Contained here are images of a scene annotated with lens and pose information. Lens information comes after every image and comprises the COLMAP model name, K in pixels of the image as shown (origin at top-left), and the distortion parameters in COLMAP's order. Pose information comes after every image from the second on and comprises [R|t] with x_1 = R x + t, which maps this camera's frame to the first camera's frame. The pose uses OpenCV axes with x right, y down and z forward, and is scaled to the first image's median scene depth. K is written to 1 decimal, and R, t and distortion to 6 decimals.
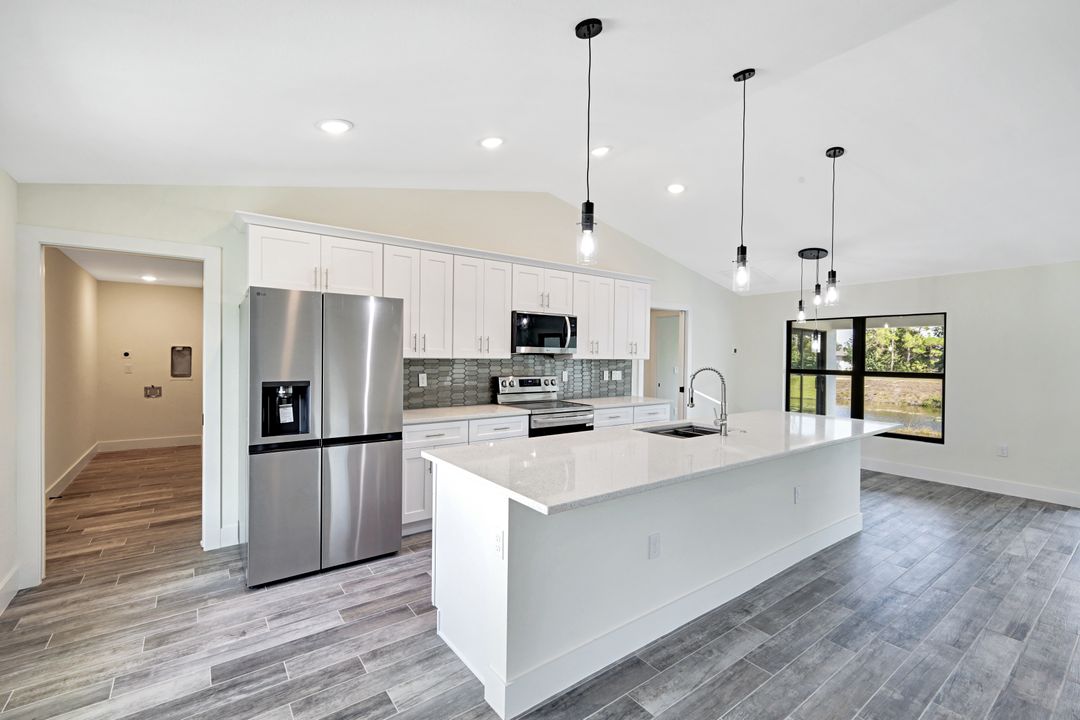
lens RADIAL K [[473.1, 0, 539.3], [0, 473.1, 359.8], [0, 0, 1]] dist [0.010632, -0.000286]
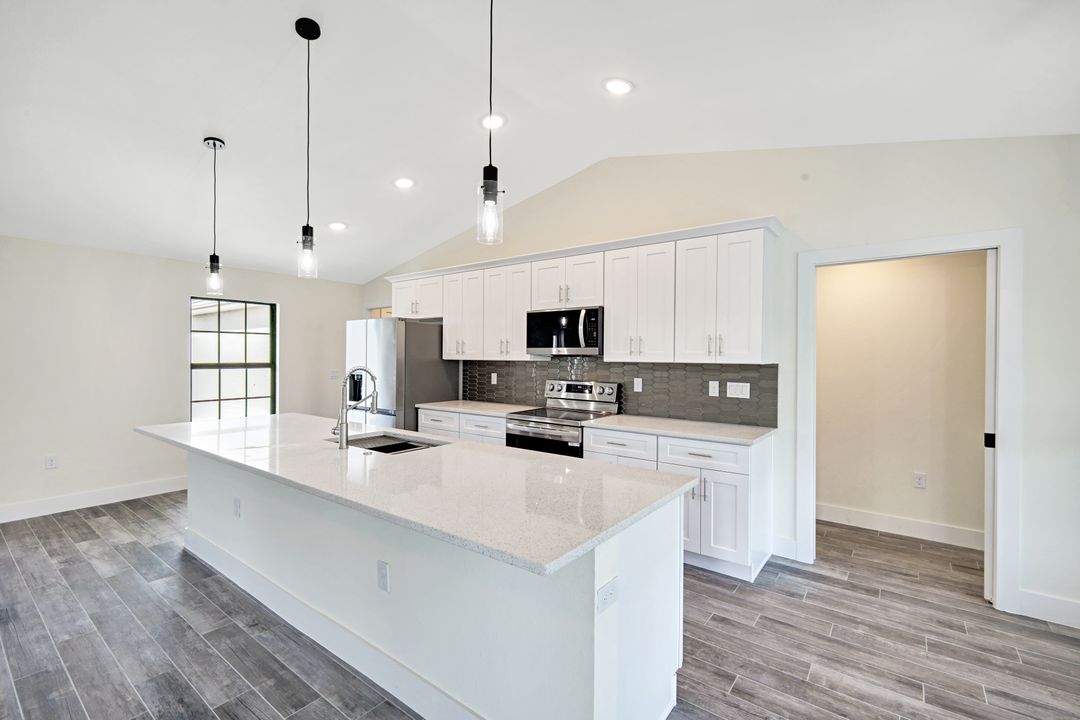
lens RADIAL K [[473.1, 0, 528.5], [0, 473.1, 358.8], [0, 0, 1]] dist [0.010632, -0.000286]
pose [[0.259933, -0.005396, -0.965611, 0.809843], [-0.013873, 0.999860, -0.009322, 0.002922], [0.965527, 0.015819, 0.259822, 0.692013]]
